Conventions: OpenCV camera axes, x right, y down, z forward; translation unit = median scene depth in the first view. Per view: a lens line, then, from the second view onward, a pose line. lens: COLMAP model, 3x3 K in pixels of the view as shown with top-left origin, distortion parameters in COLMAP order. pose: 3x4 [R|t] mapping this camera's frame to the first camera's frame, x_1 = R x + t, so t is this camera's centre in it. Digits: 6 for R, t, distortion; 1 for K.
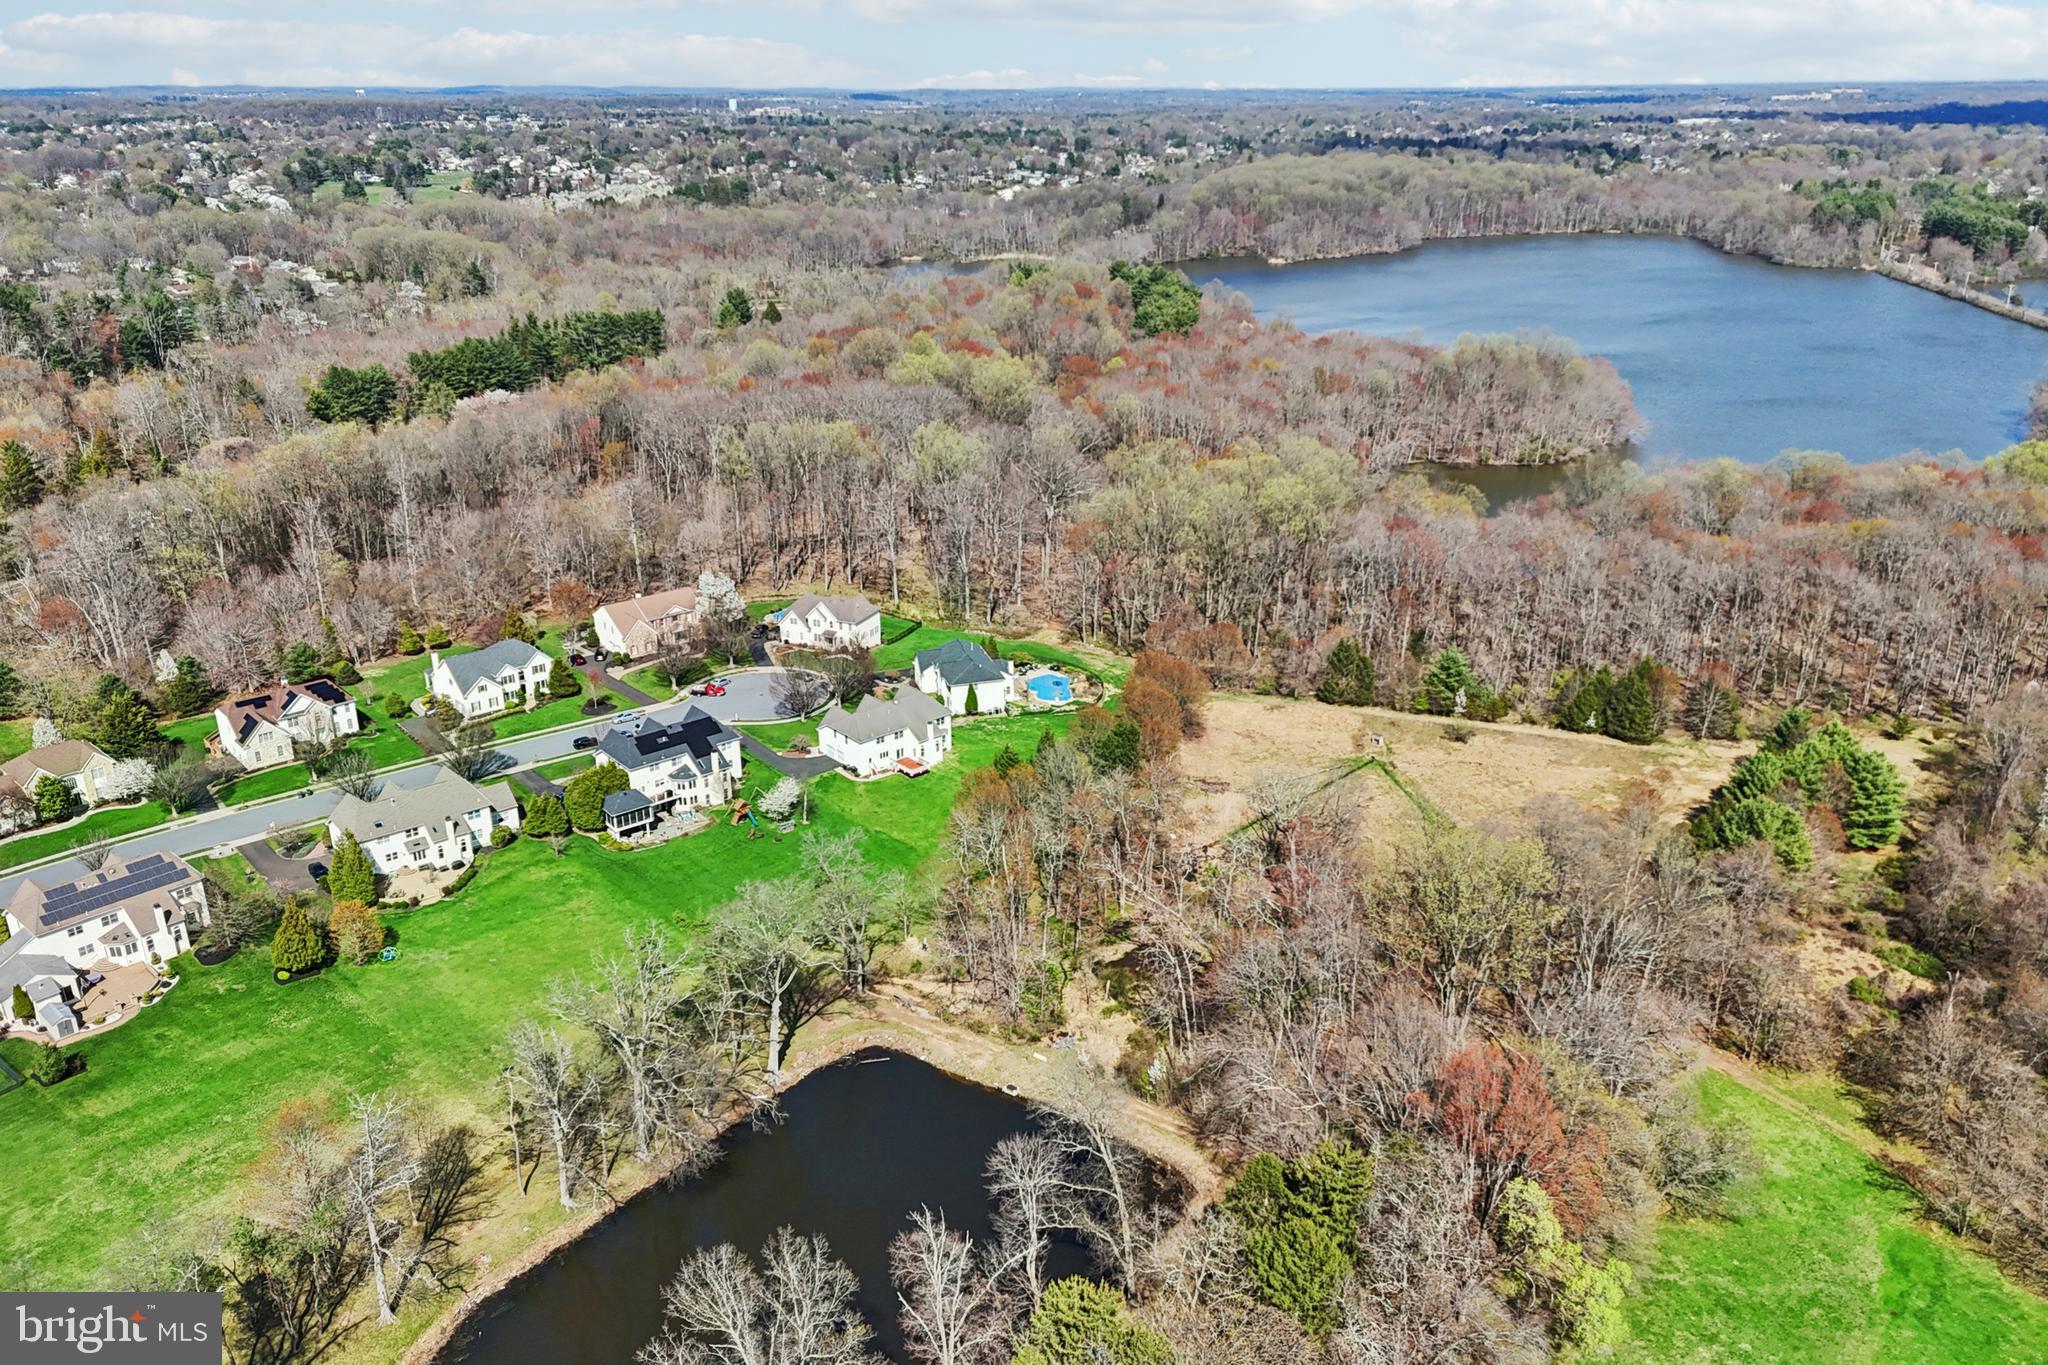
lens RADIAL K [[1497.4, 0, 1025.9], [0, 1497.4, 688.2], [0, 0, 1]] dist [0.083948, -0.080606]
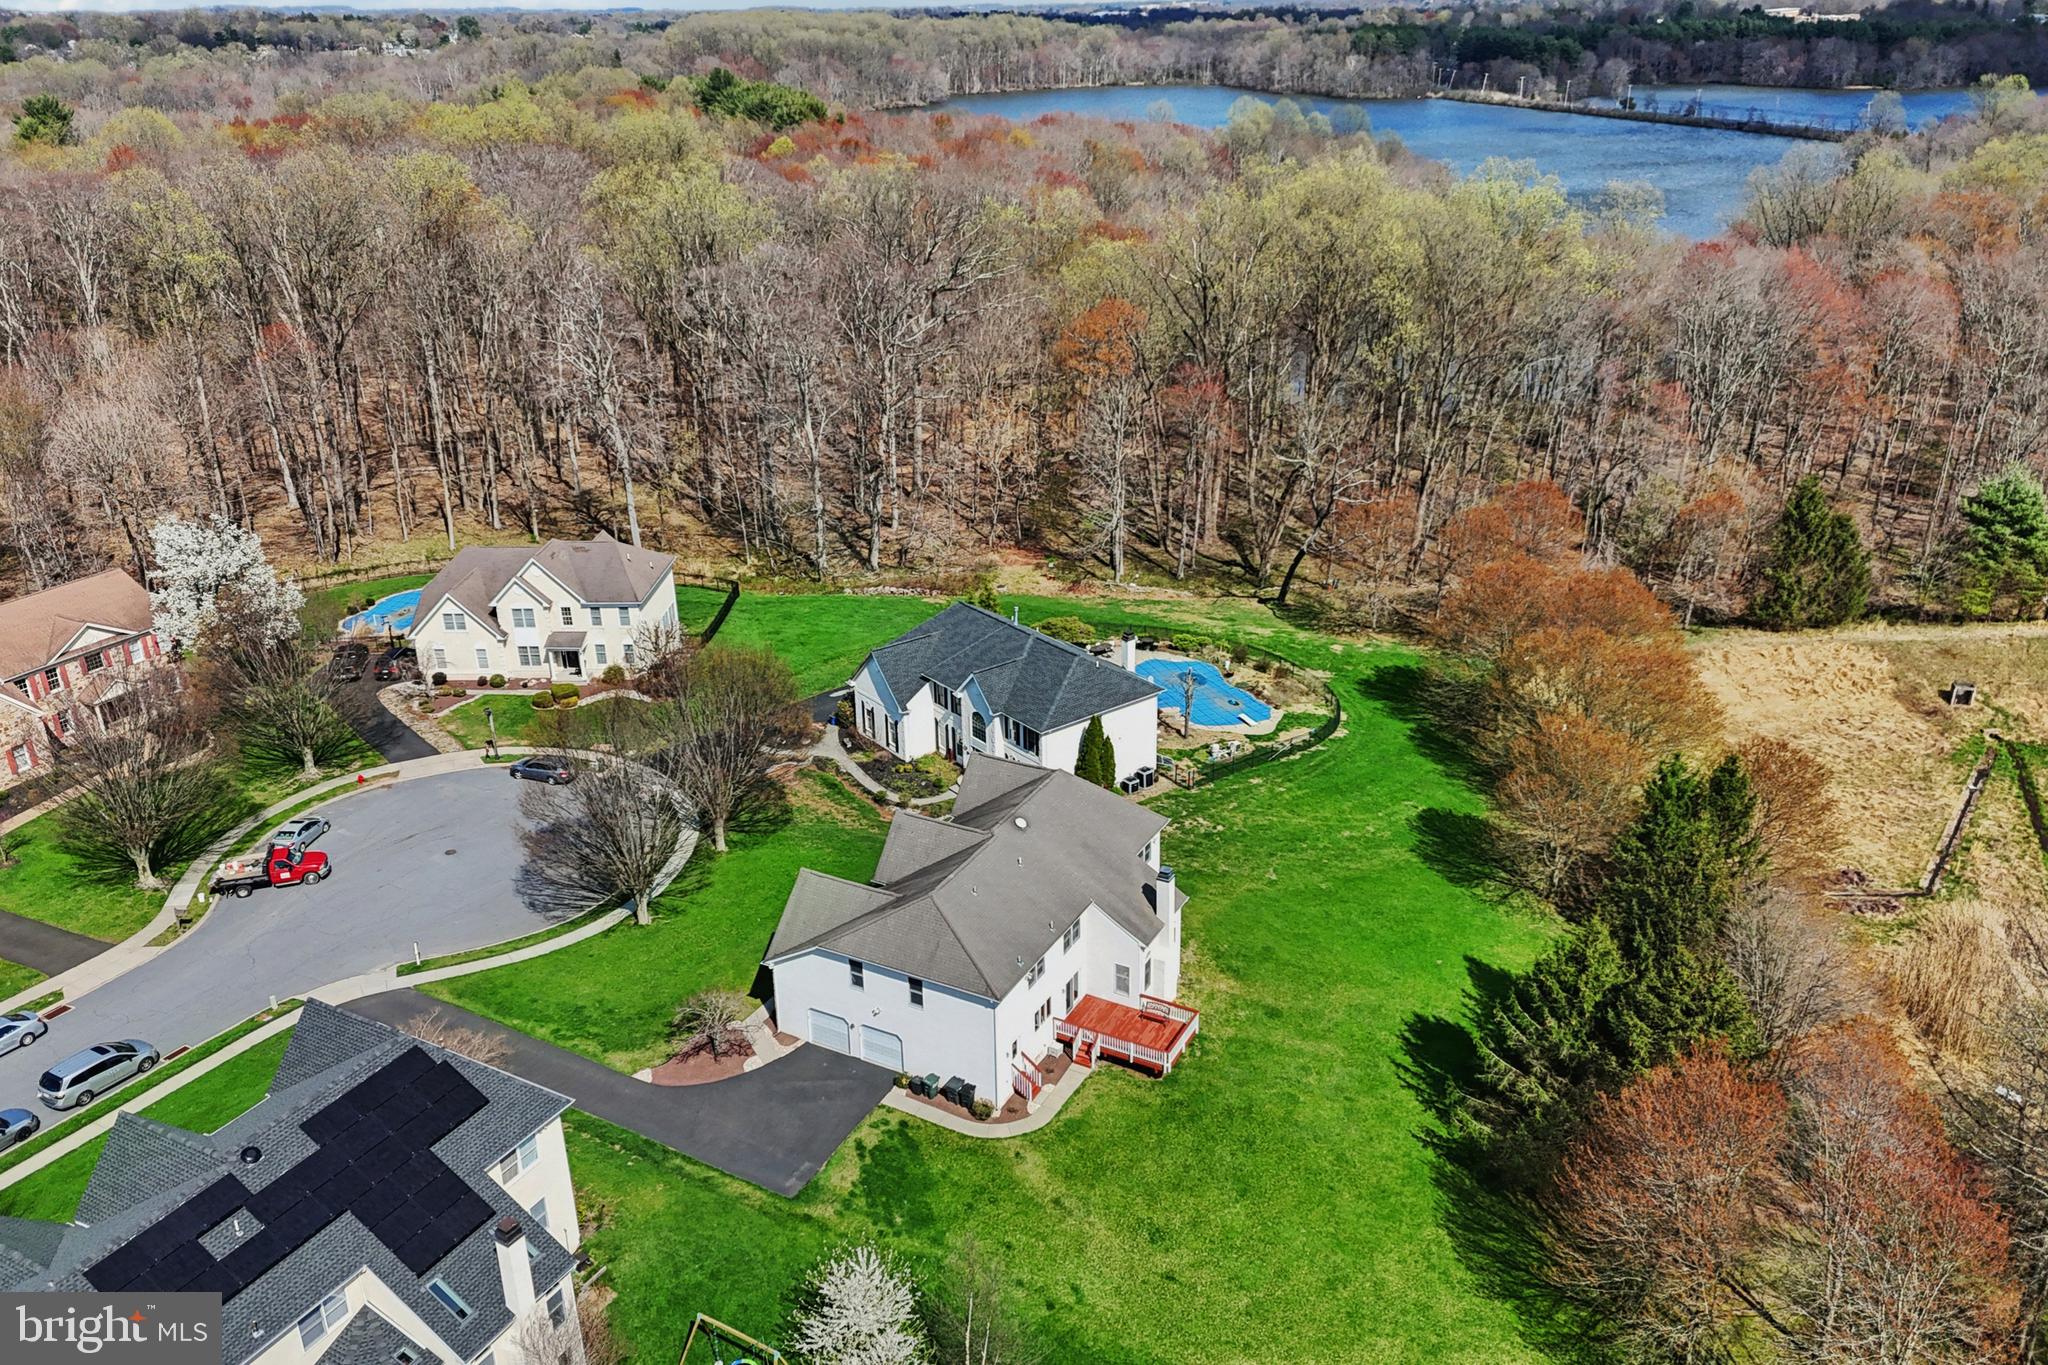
lens RADIAL K [[1562.3, 0, 1018.7], [0, 1562.3, 703.1], [0, 0, 1]] dist [0.083748, -0.095515]
pose [[0.932598, -0.157169, 0.324897, -0.155660], [0.145245, 0.987526, 0.060799, -0.028466], [-0.330400, -0.009512, 0.943793, 0.588997]]
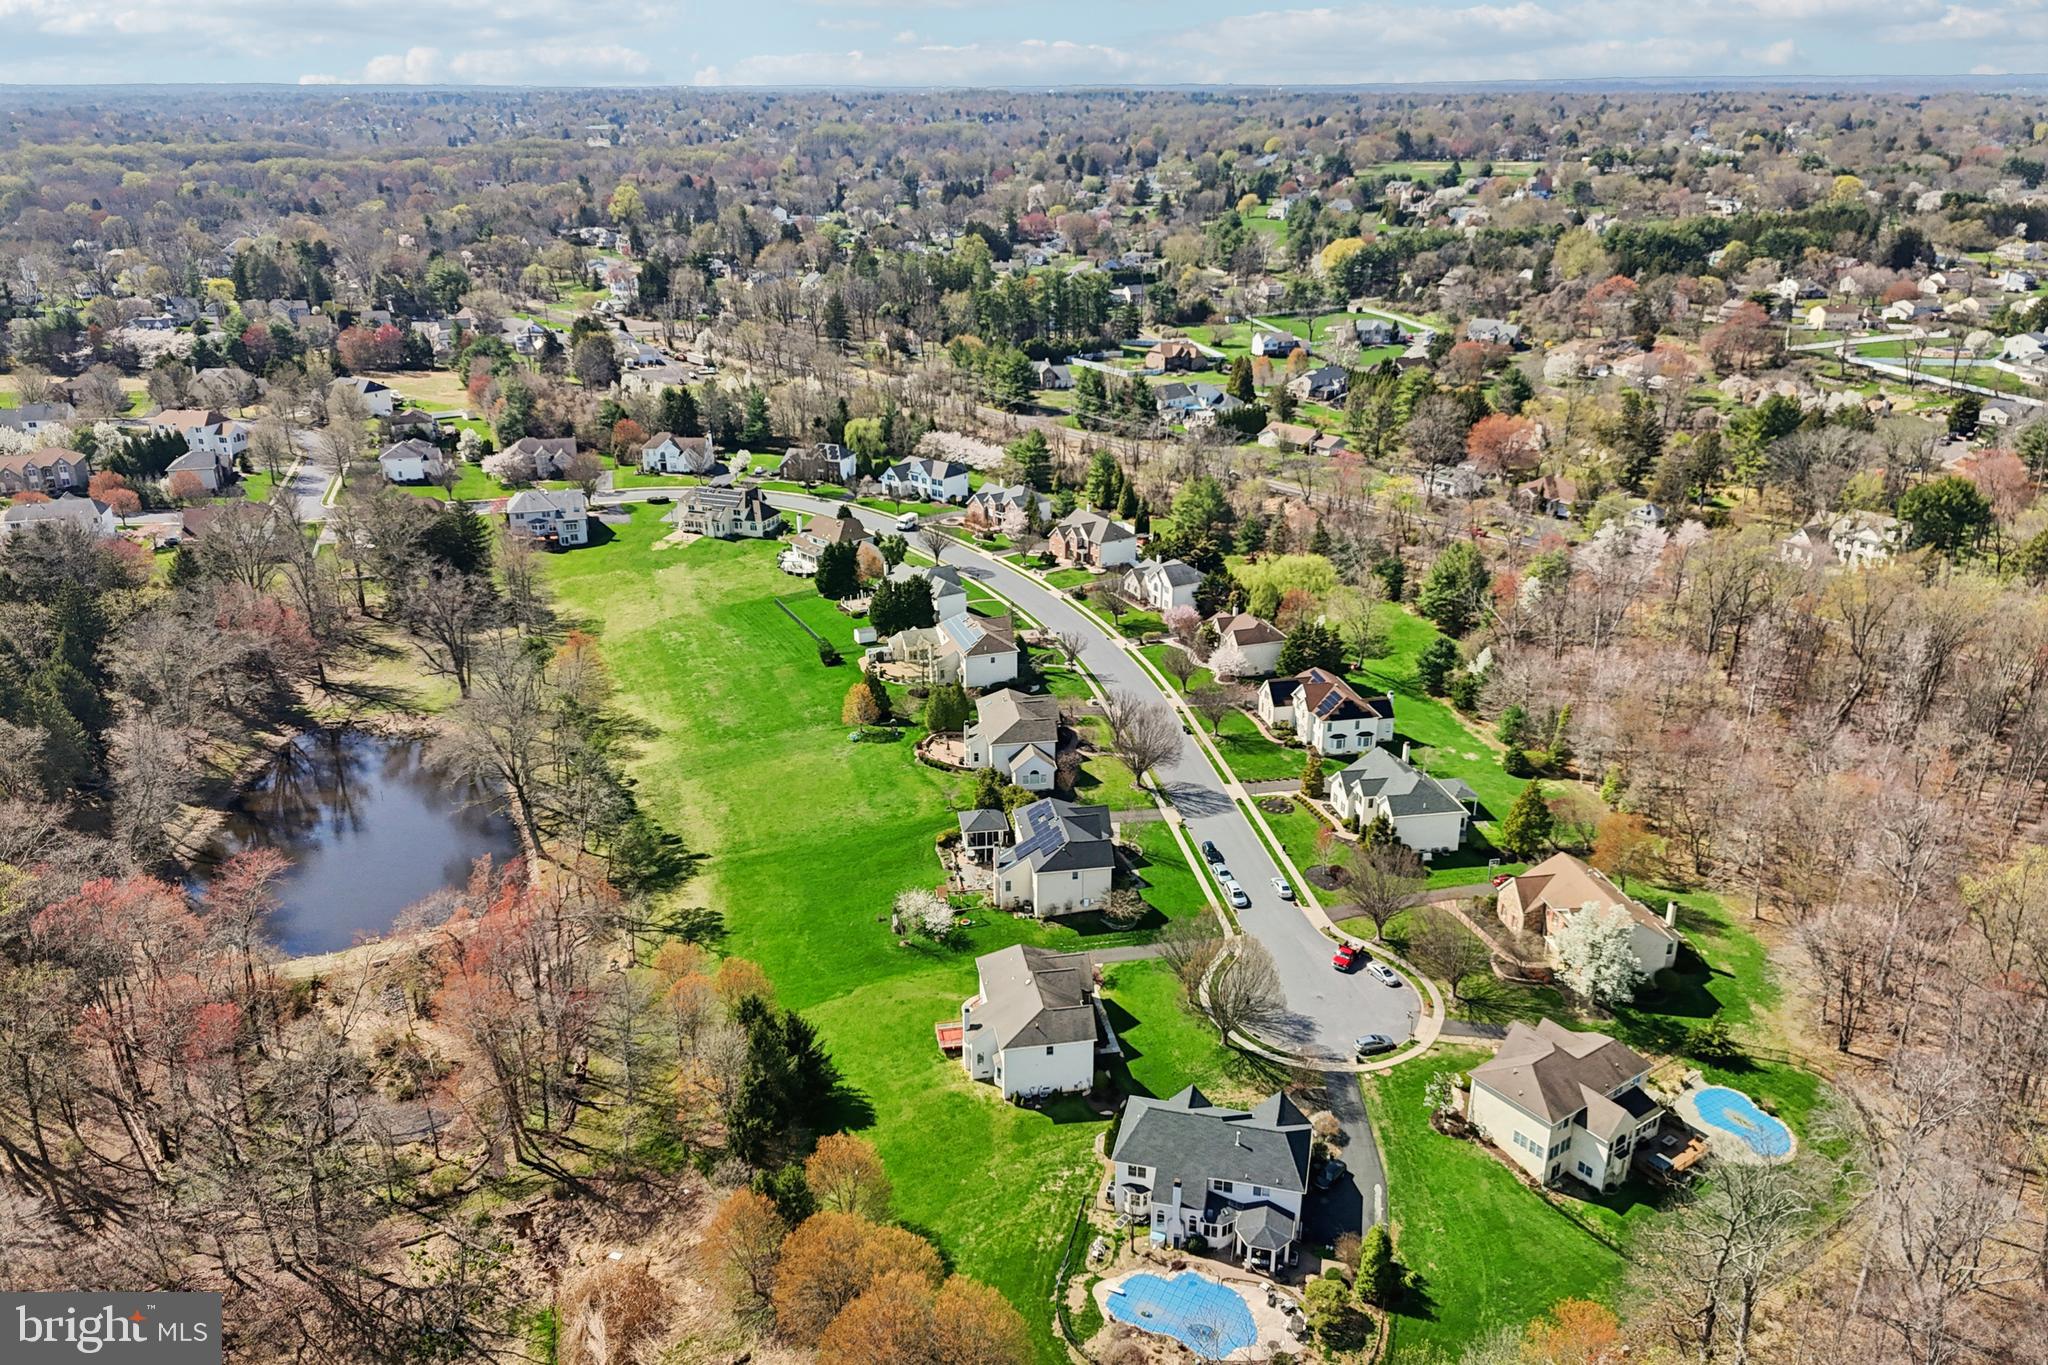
lens RADIAL K [[1521.3, 0, 1027.9], [0, 1521.3, 678.8], [0, 0, 1]] dist [0.078950, -0.067086]
pose [[-0.507147, 0.317779, -0.801136, 0.359368], [-0.318903, 0.794378, 0.516976, -0.387833], [0.800689, 0.517667, -0.301526, 0.954467]]
